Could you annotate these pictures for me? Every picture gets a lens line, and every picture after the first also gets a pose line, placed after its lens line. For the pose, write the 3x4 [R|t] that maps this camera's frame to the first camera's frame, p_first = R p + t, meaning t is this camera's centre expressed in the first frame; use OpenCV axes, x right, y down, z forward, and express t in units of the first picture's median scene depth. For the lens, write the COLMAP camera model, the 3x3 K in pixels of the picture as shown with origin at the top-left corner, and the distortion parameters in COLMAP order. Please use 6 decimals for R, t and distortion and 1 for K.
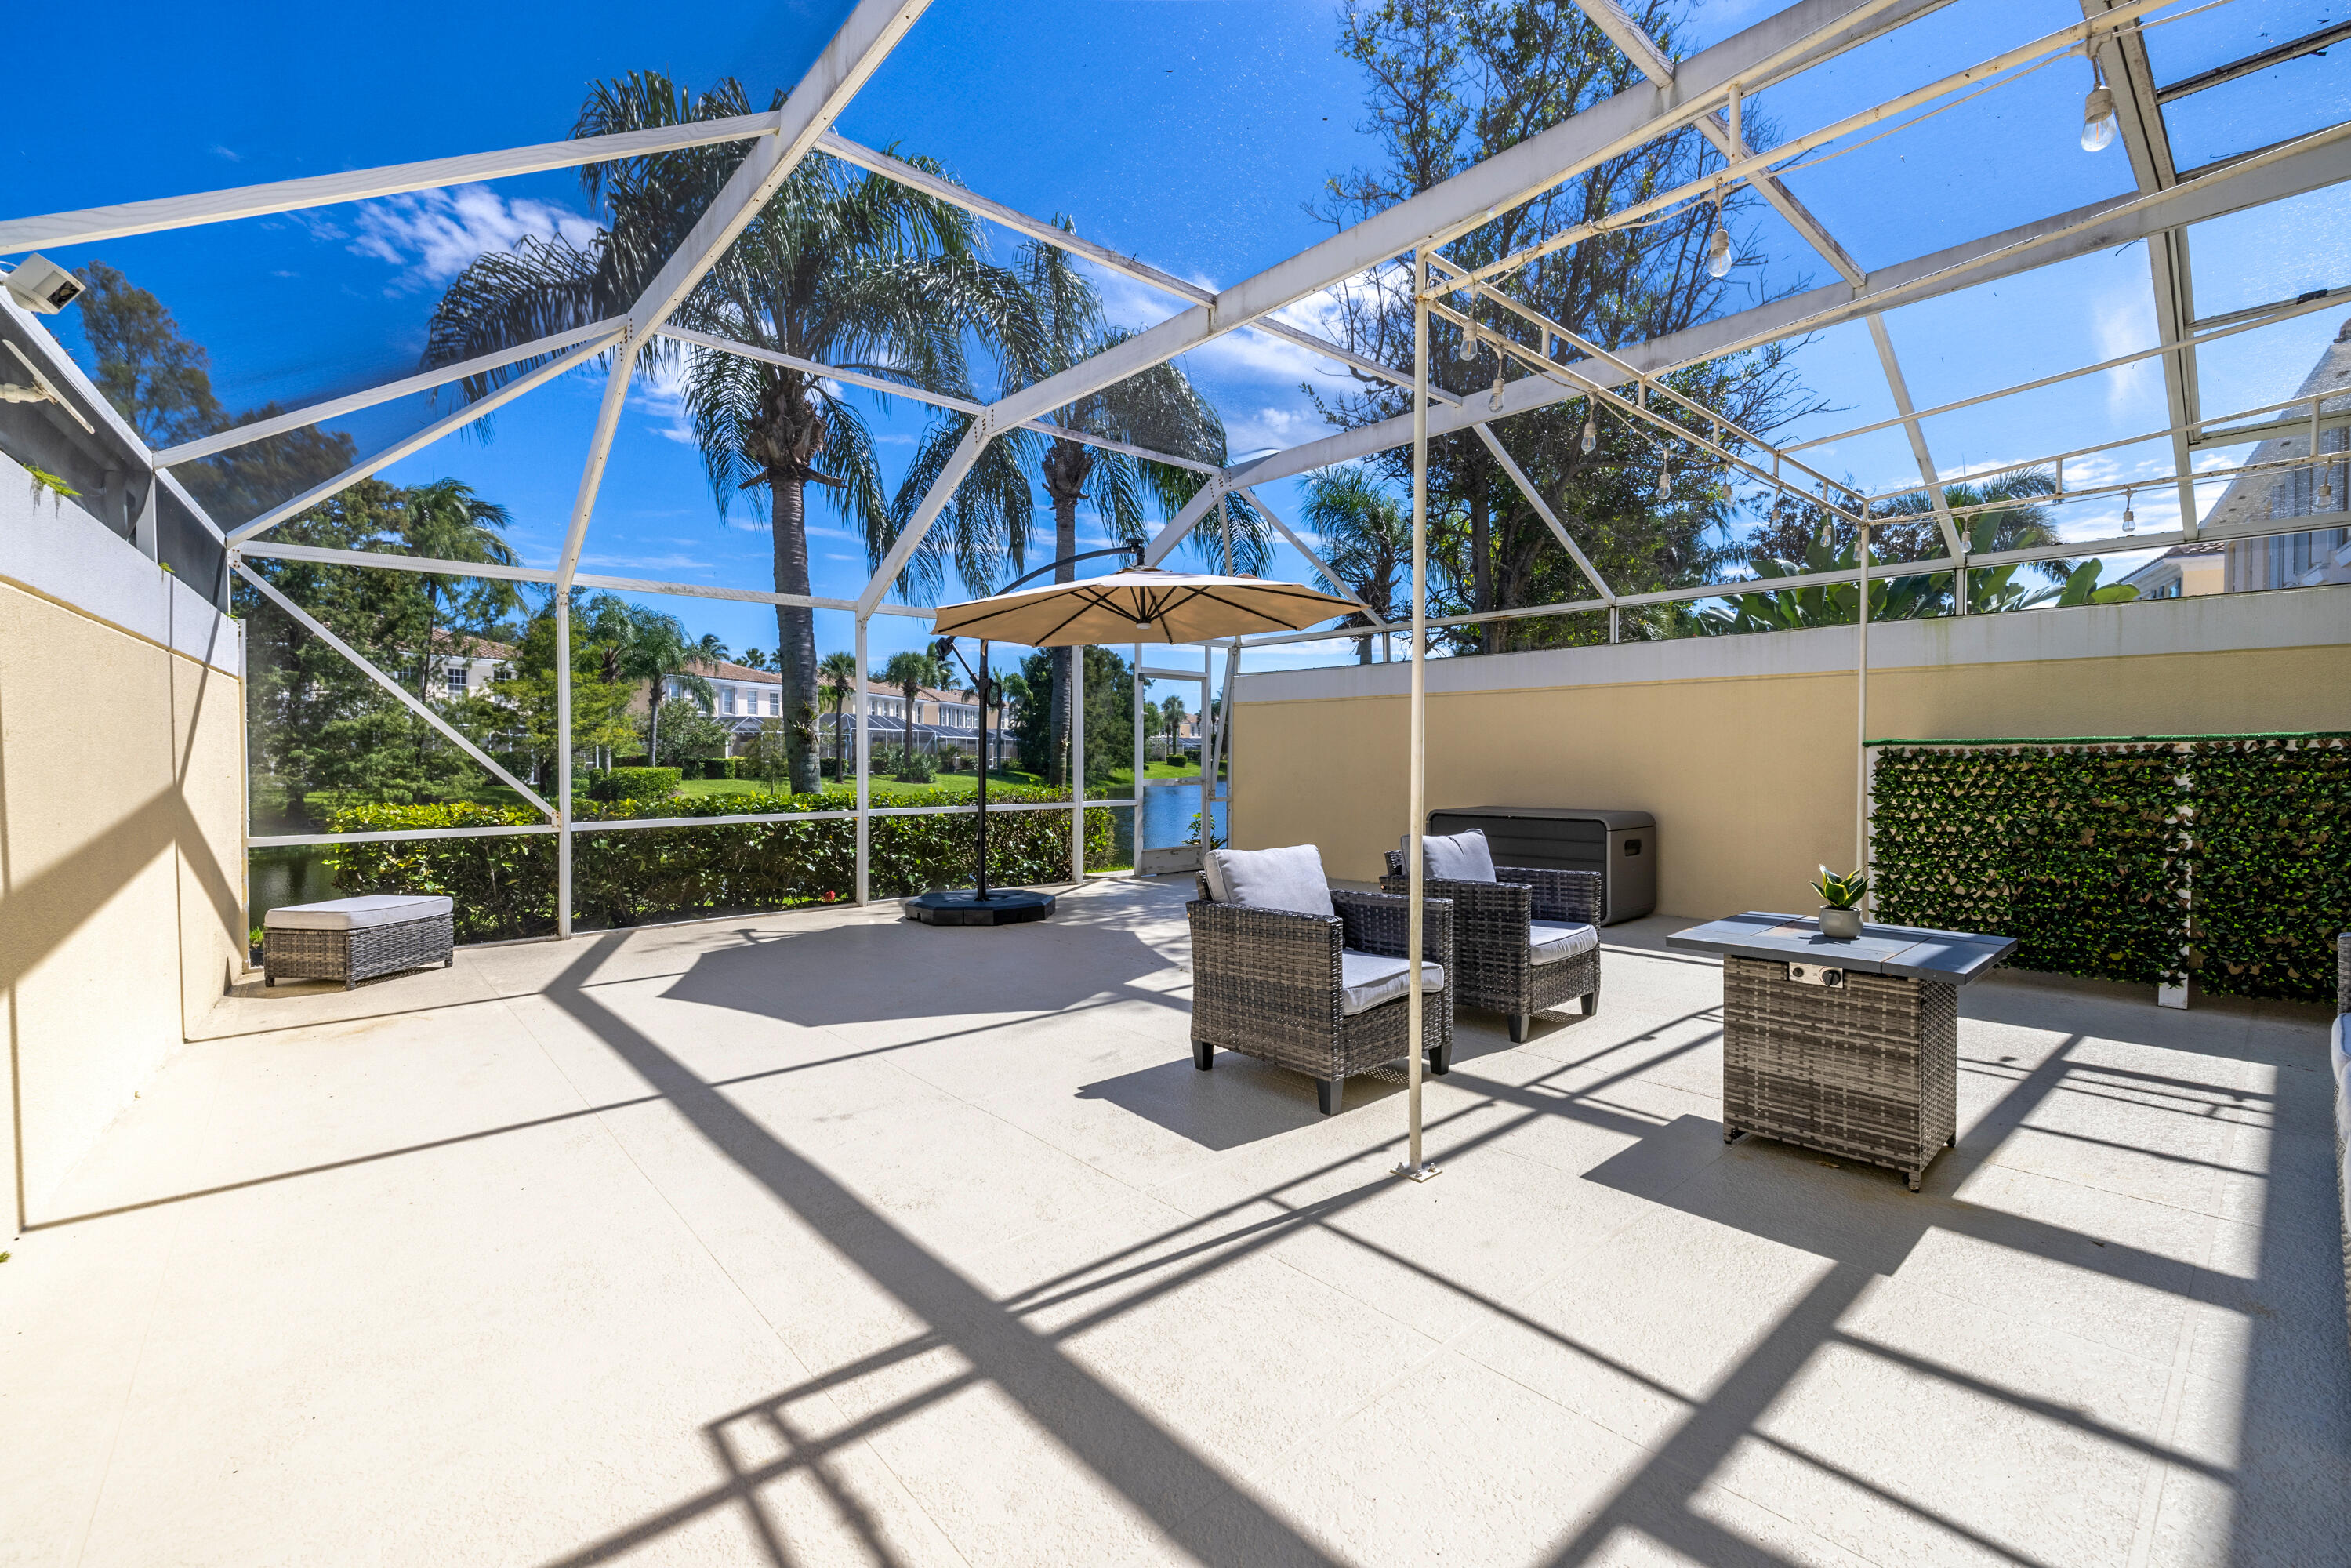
lens RADIAL K [[989.5, 0, 1169.6], [0, 989.5, 769.7], [0, 0, 1]] dist [0.000643, 0.000786]
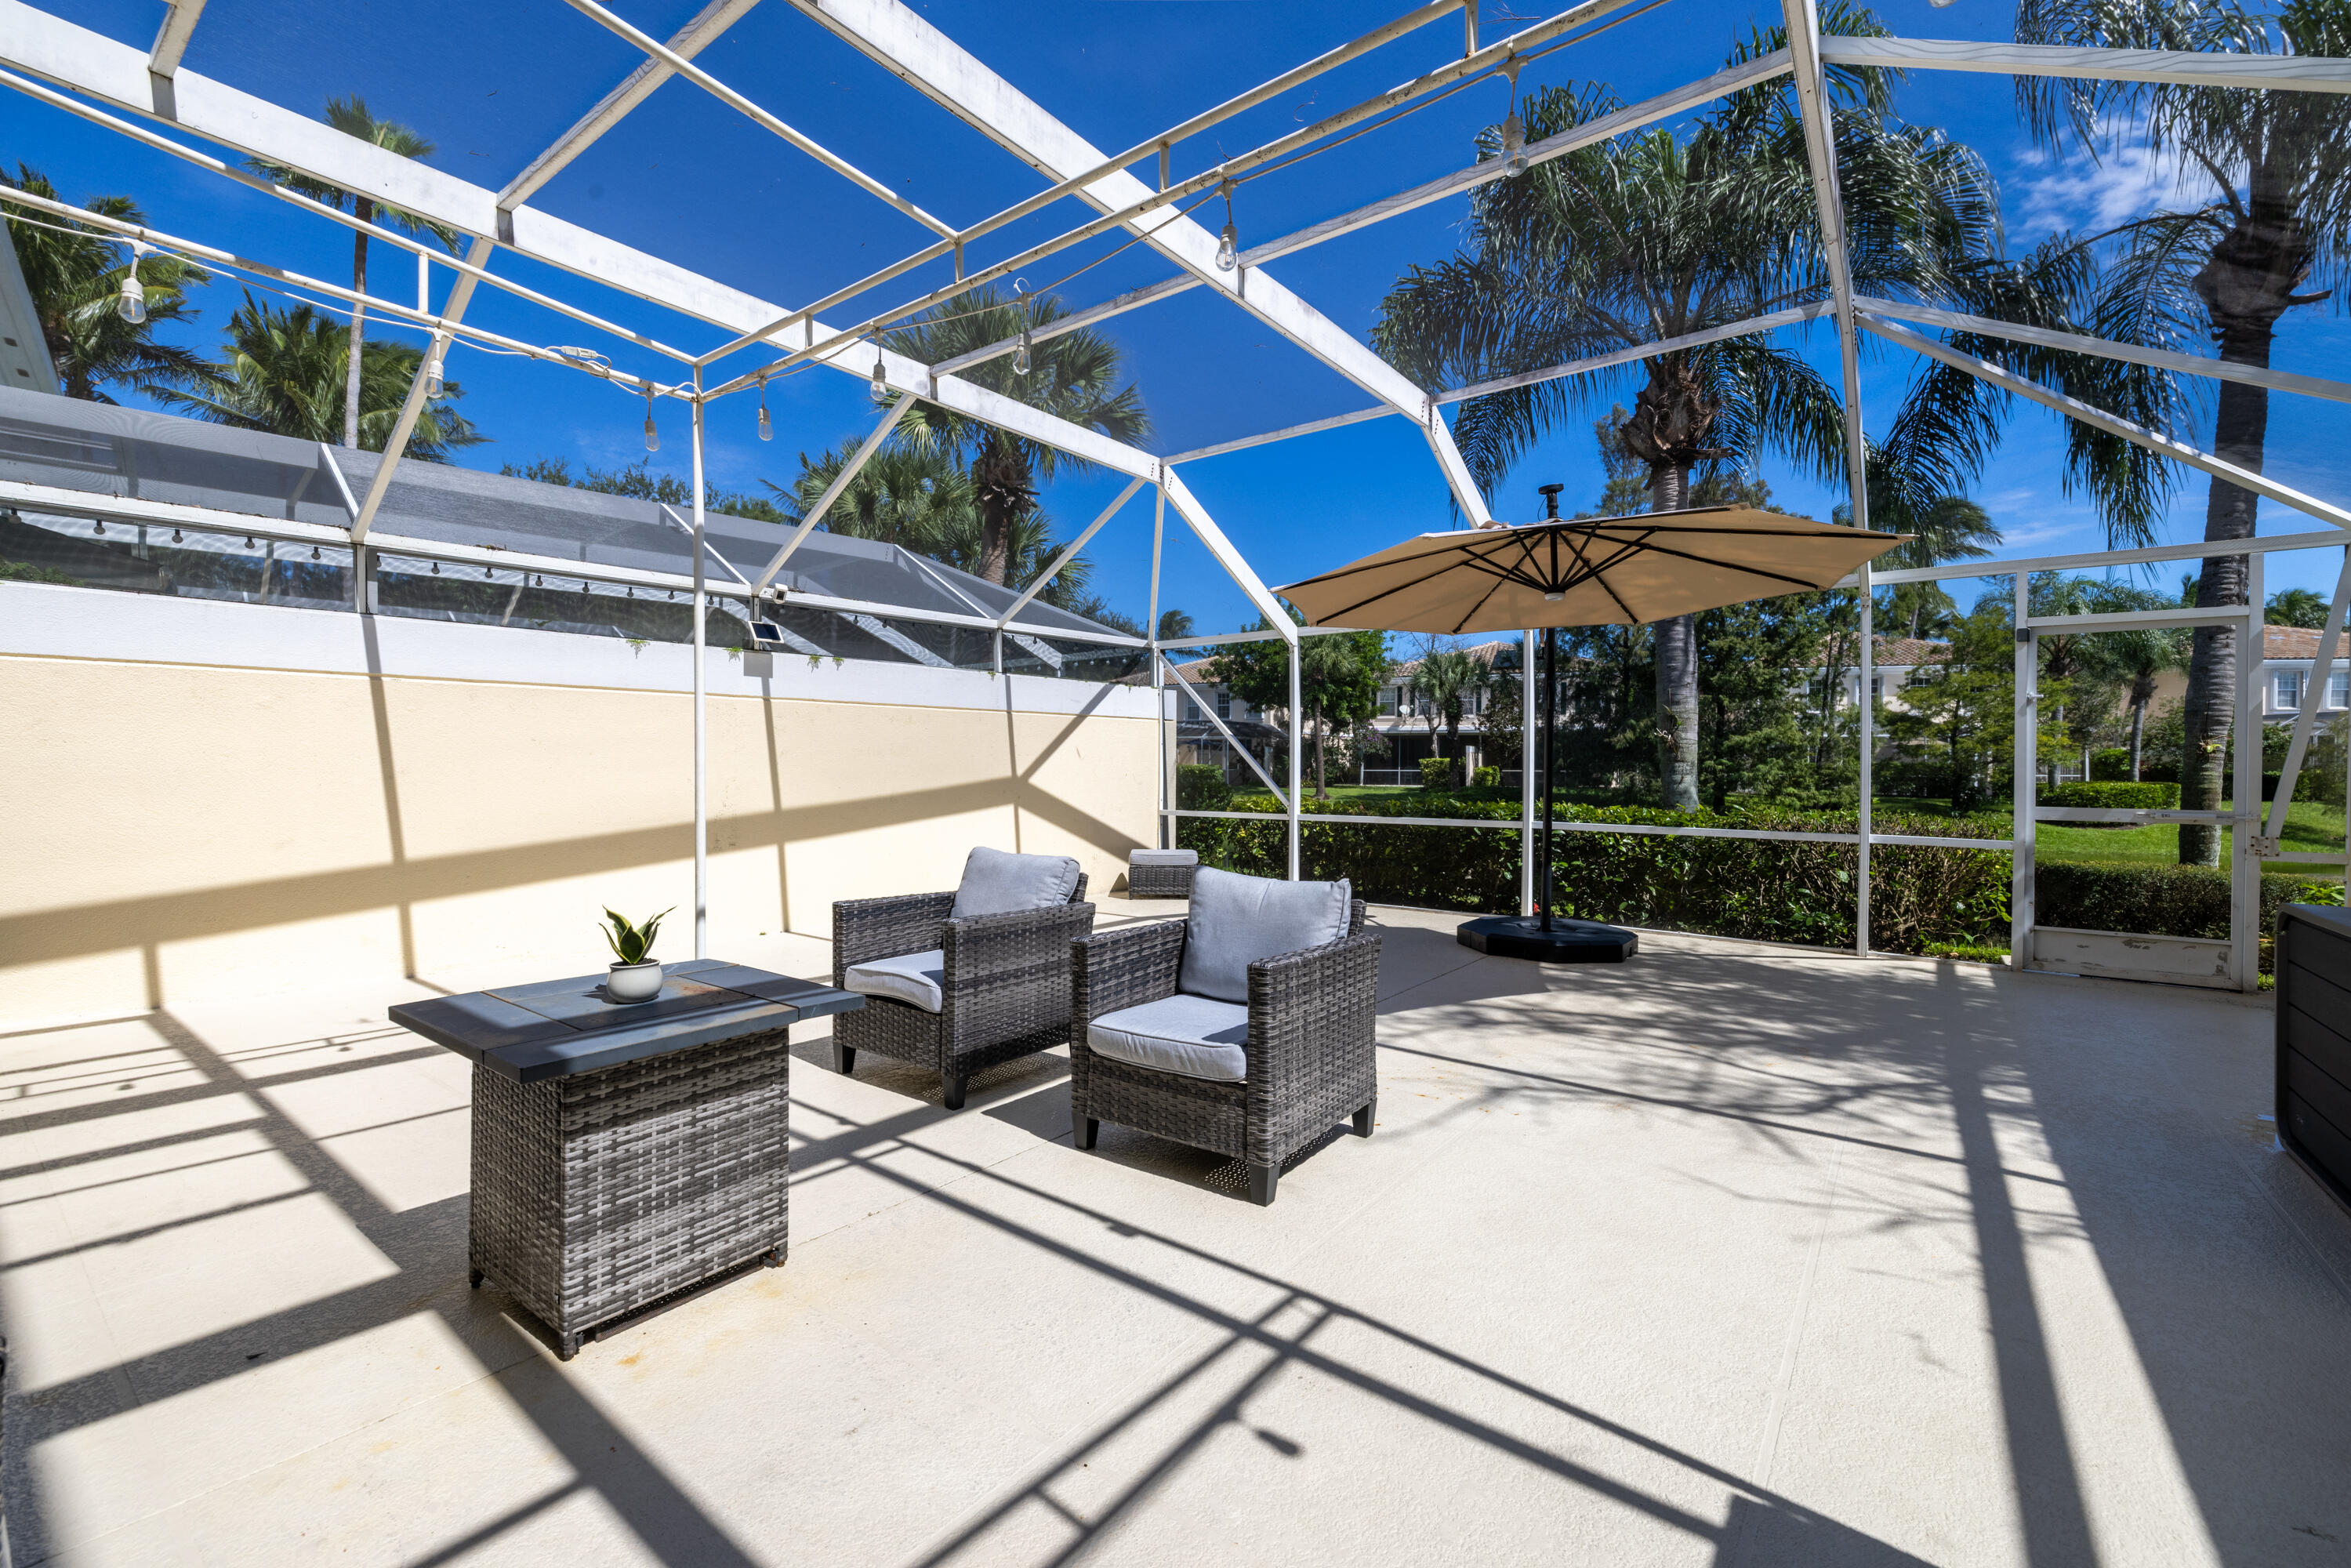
lens RADIAL K [[989.5, 0, 1169.6], [0, 989.5, 769.7], [0, 0, 1]] dist [0.000643, 0.000786]
pose [[0.200960, 0.008350, -0.979564, 0.074743], [-0.019942, 0.999791, 0.004432, -0.000878], [0.979397, 0.018644, 0.201084, 0.062610]]
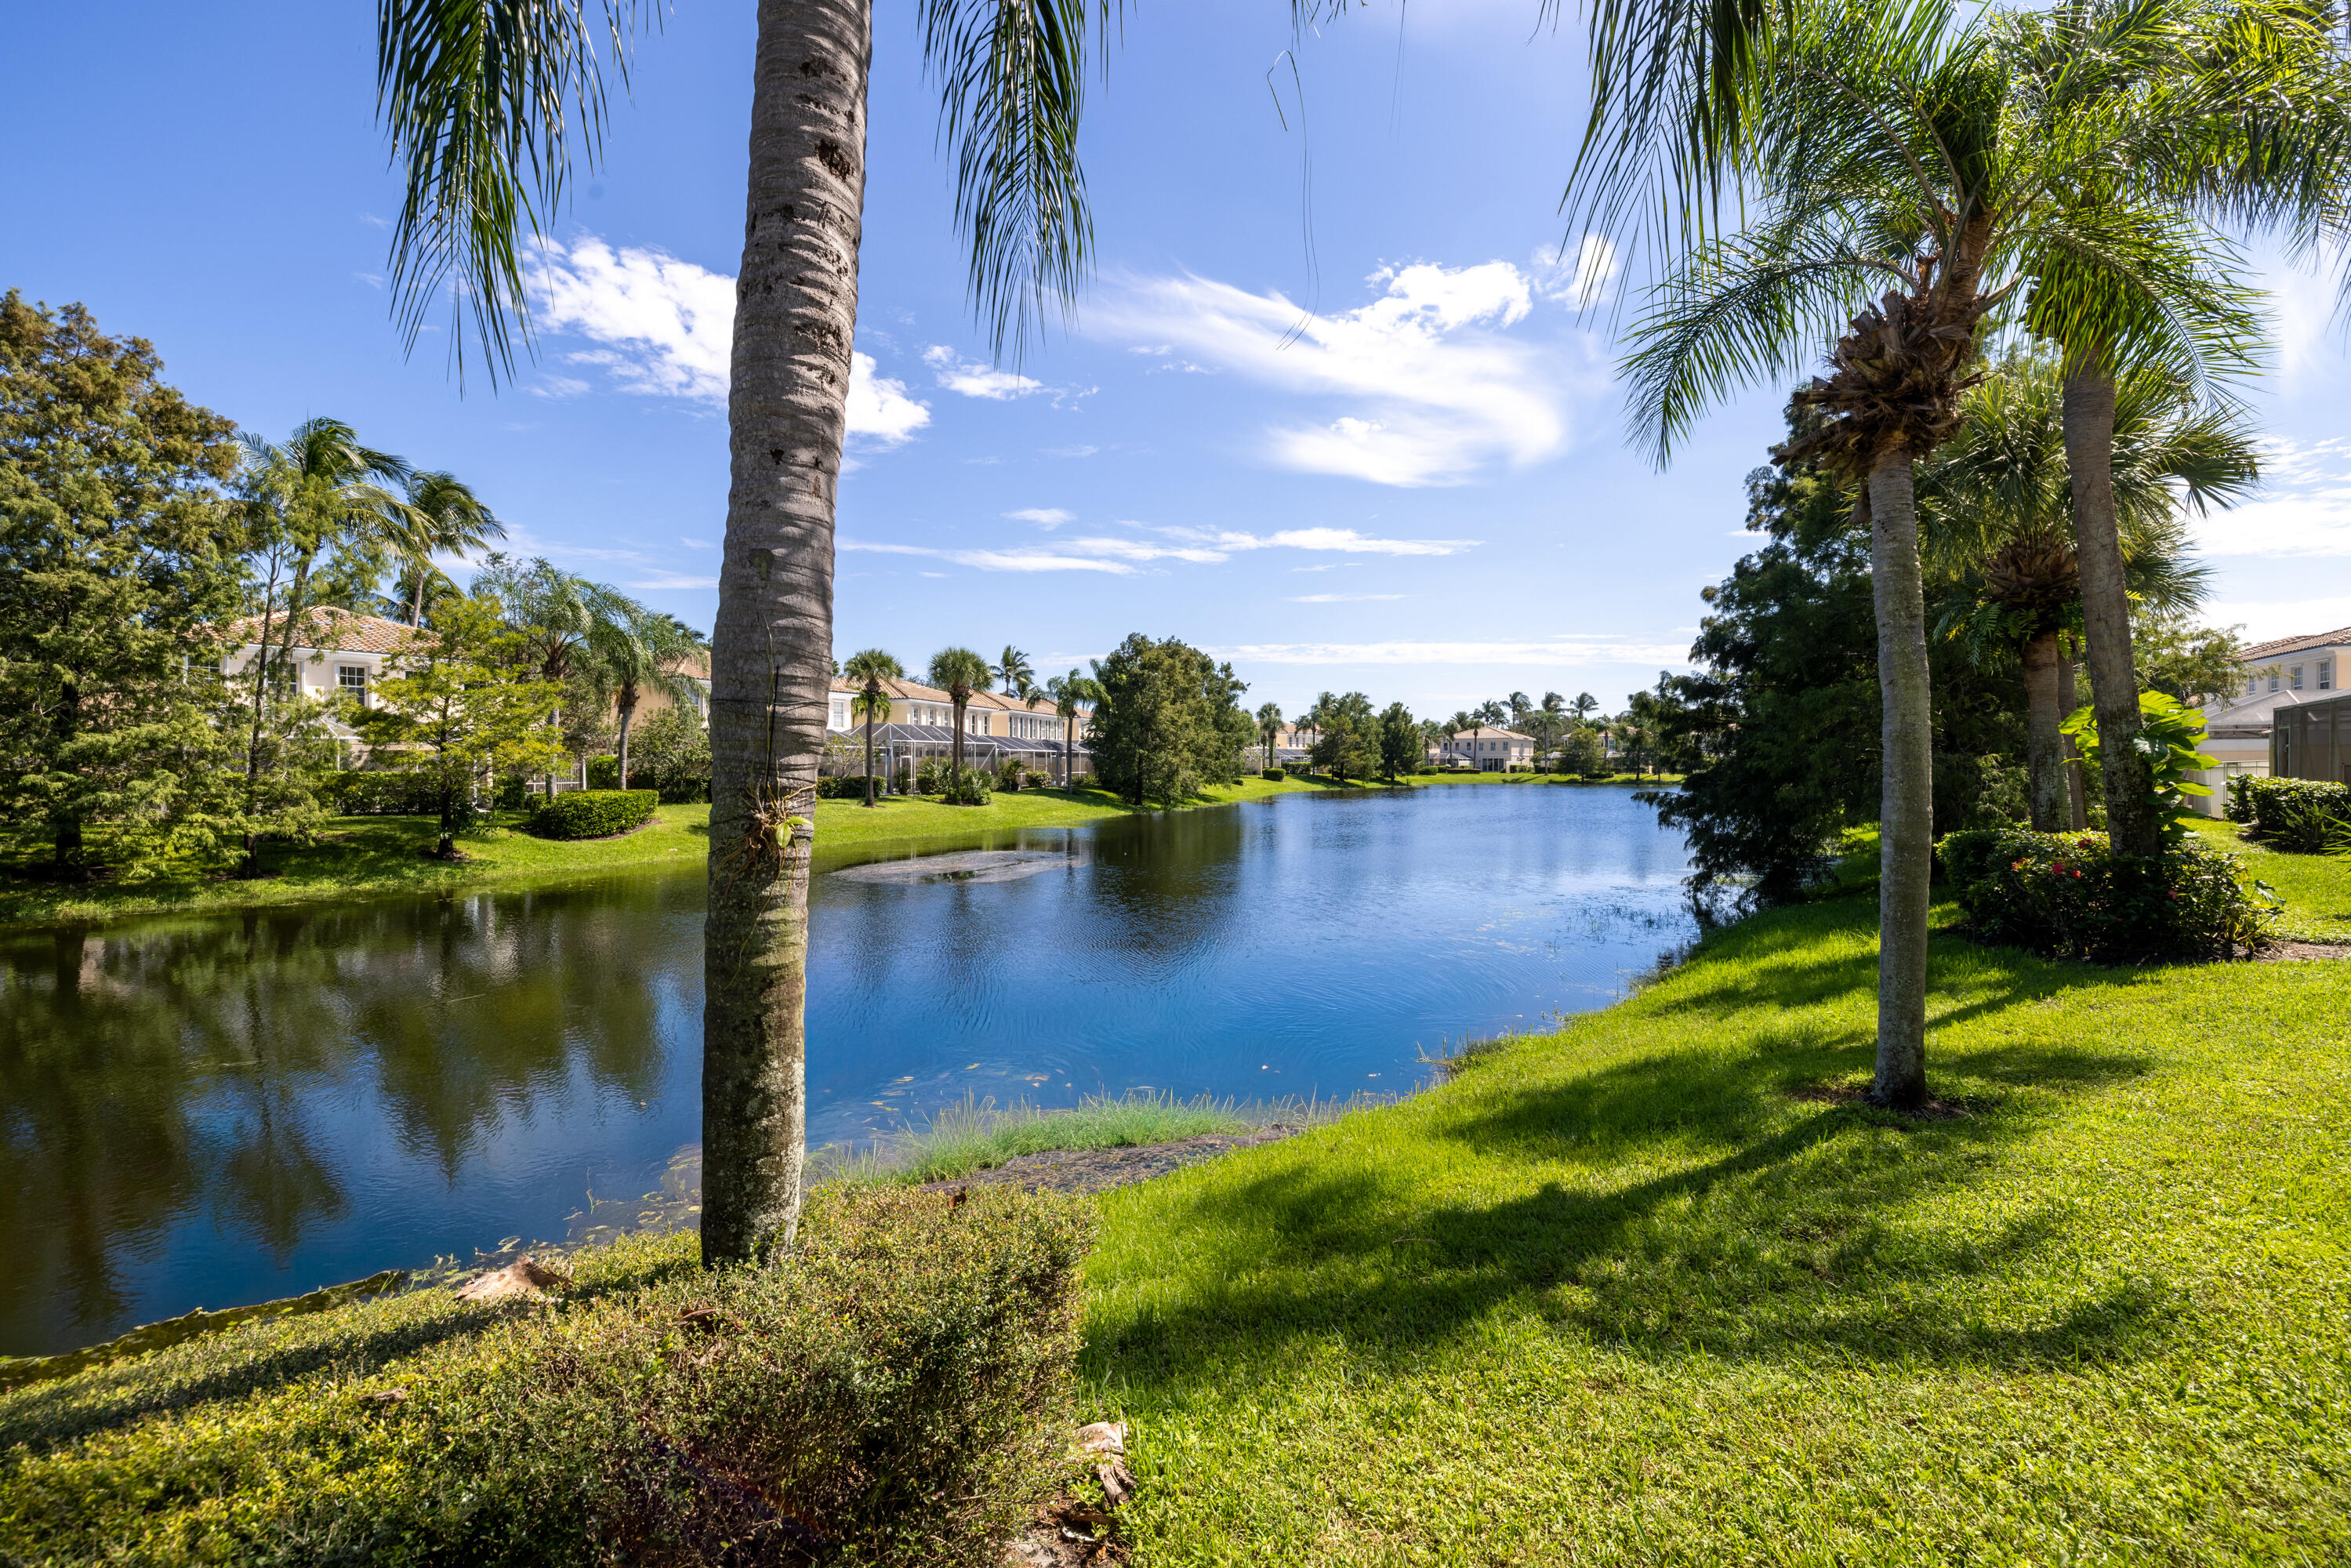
lens RADIAL K [[989.5, 0, 1169.6], [0, 989.5, 769.7], [0, 0, 1]] dist [0.000643, 0.000786]
pose [[0.995512, -0.001074, -0.094630, -0.004371], [0.000030, 0.999939, -0.011030, -0.007733], [0.094636, 0.010978, 0.995451, 0.183649]]
